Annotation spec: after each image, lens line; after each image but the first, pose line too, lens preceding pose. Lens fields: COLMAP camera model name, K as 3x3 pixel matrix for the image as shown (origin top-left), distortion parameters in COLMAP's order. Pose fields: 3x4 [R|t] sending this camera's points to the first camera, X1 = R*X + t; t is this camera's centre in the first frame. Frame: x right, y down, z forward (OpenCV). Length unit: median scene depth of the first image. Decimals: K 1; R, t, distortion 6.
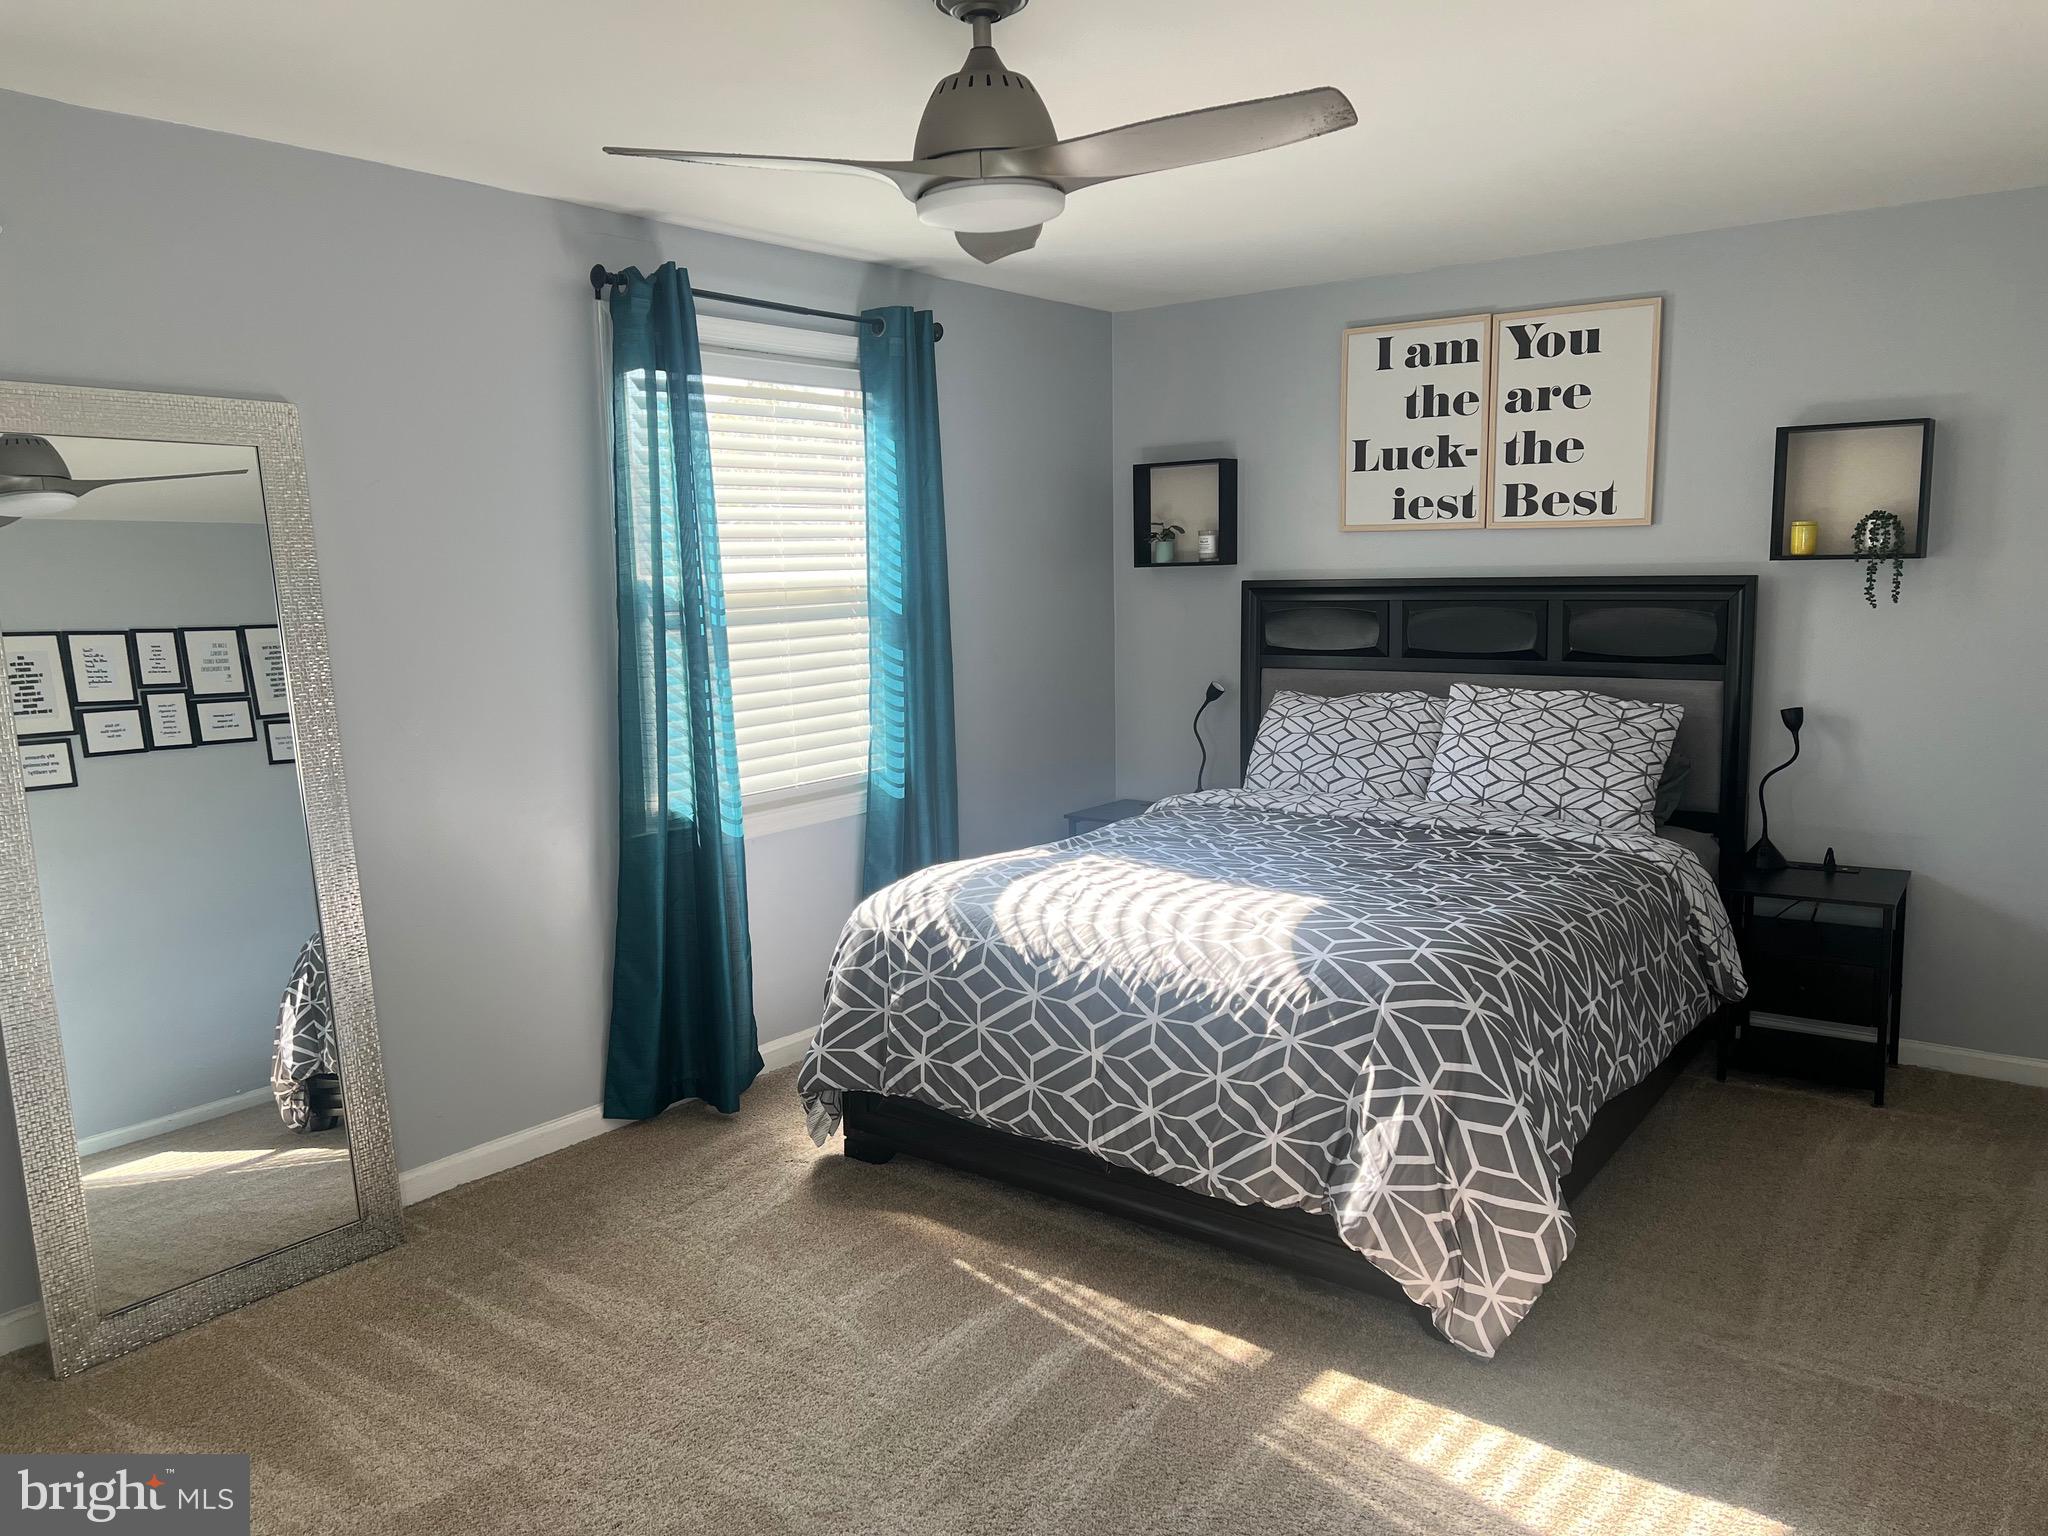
lens RADIAL K [[1522.4, 0, 1022.9], [0, 1522.4, 784.5], [0, 0, 1]] dist [0.075225, -0.143078]
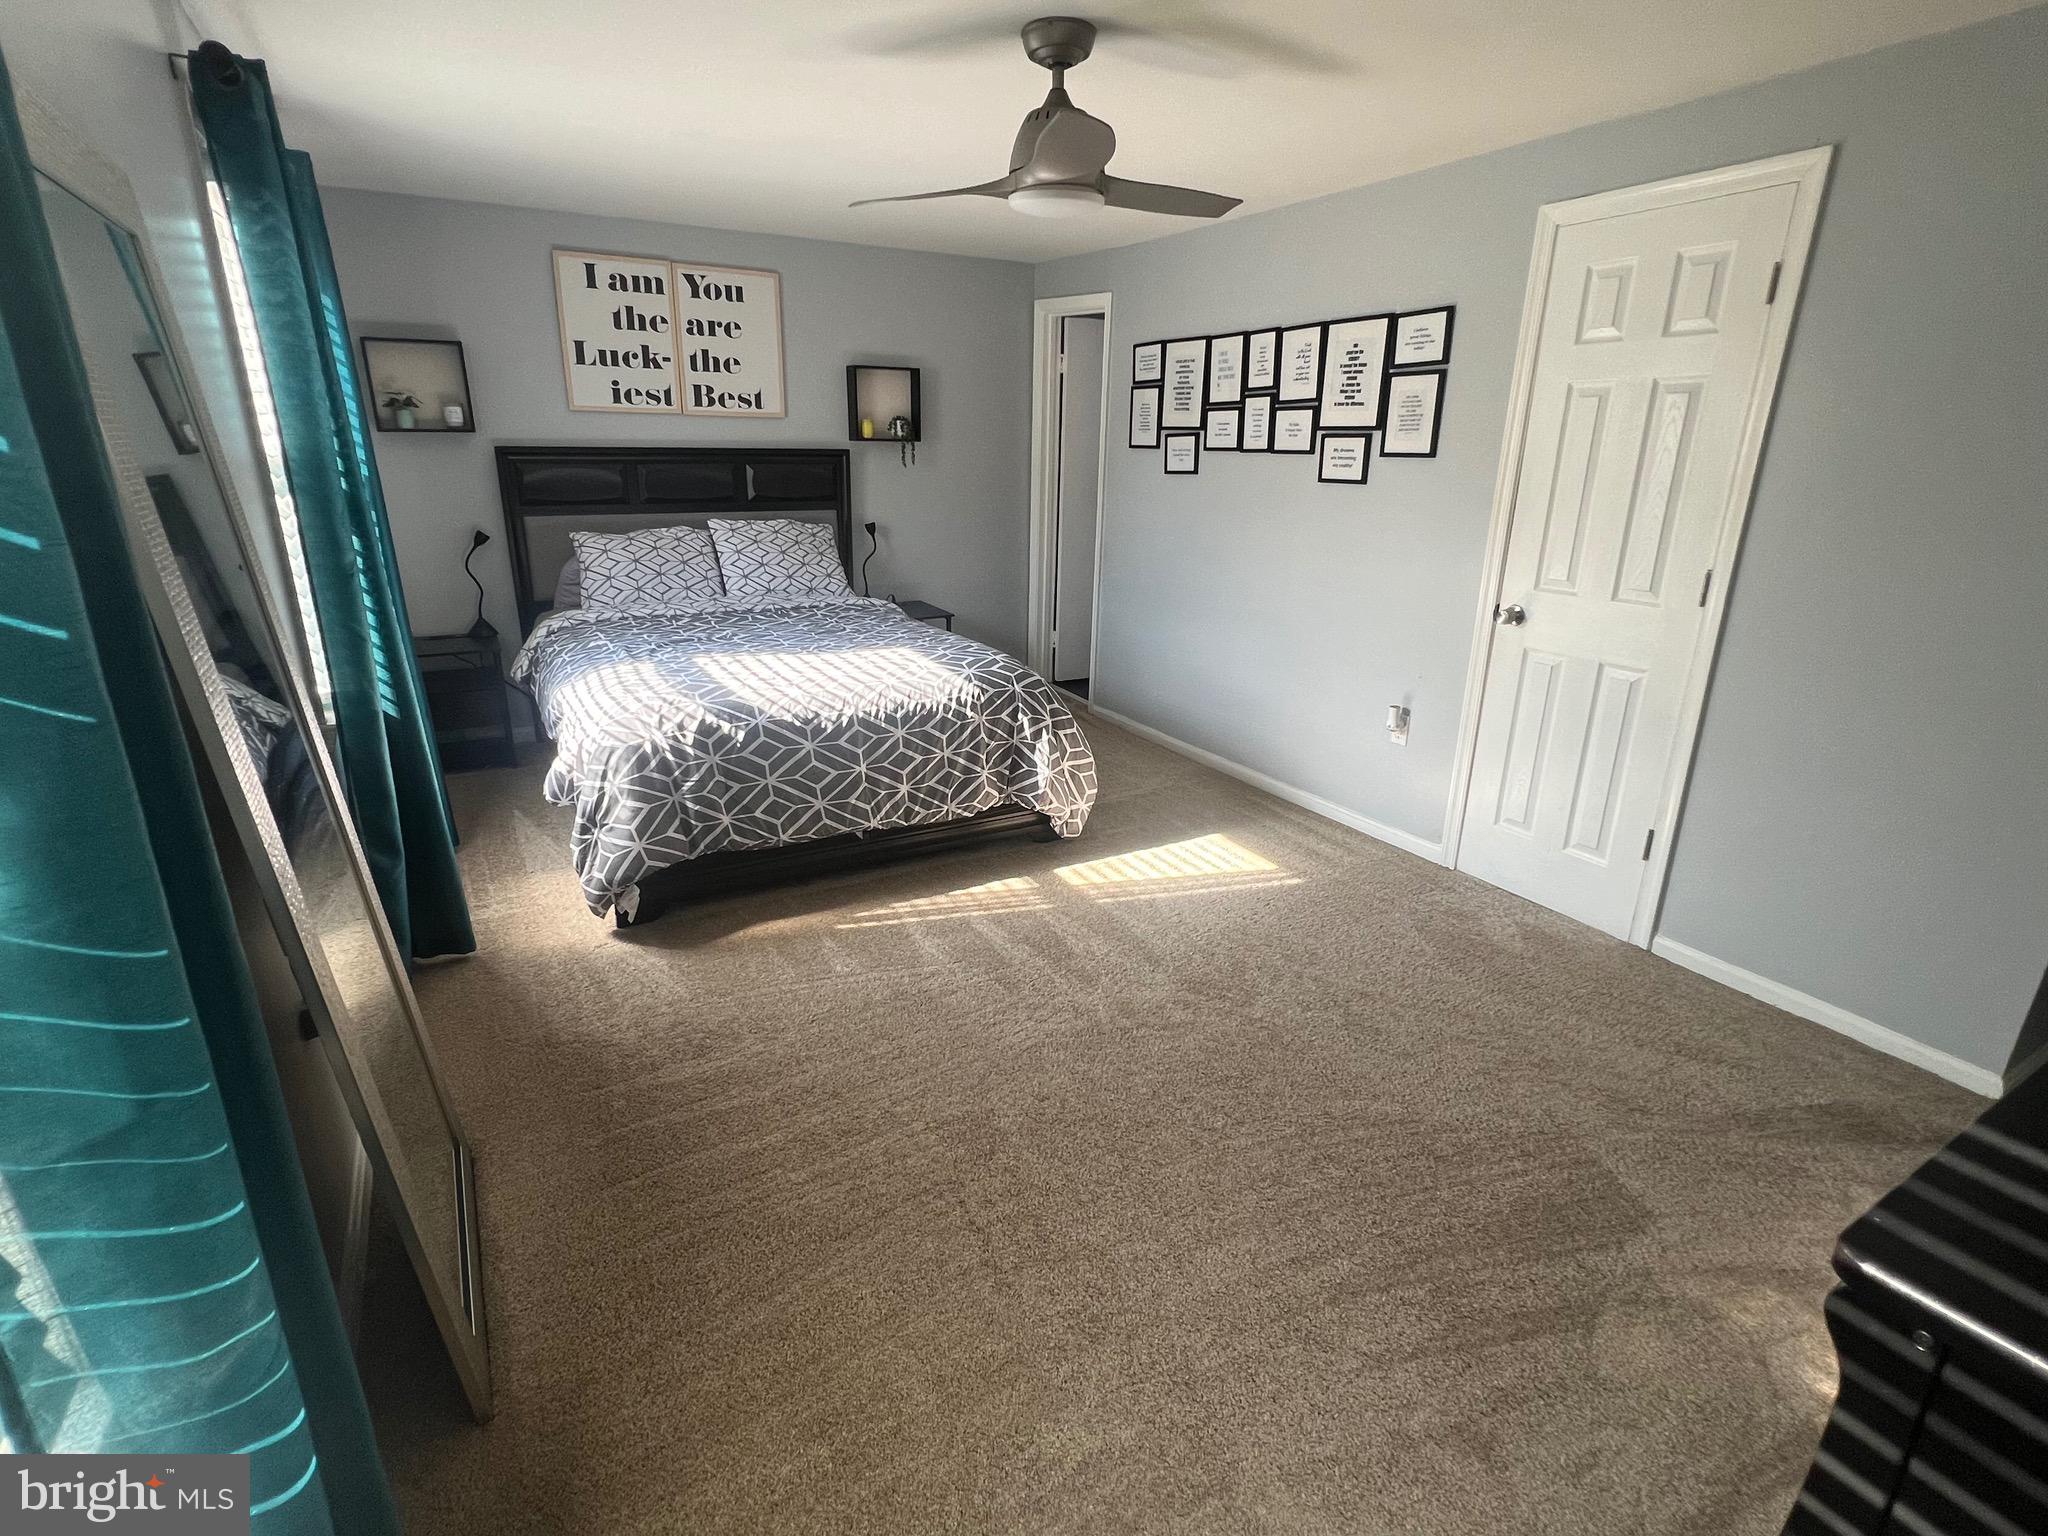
lens RADIAL K [[983.4, 0, 1024.0], [0, 983.4, 768.0], [0, 0, 1]] dist [0.001793, -0.000065]
pose [[0.398918, -0.274394, 0.874970, -0.544998], [0.109374, 0.961606, 0.251698, -0.041063], [-0.910440, -0.004708, 0.413614, 0.310457]]
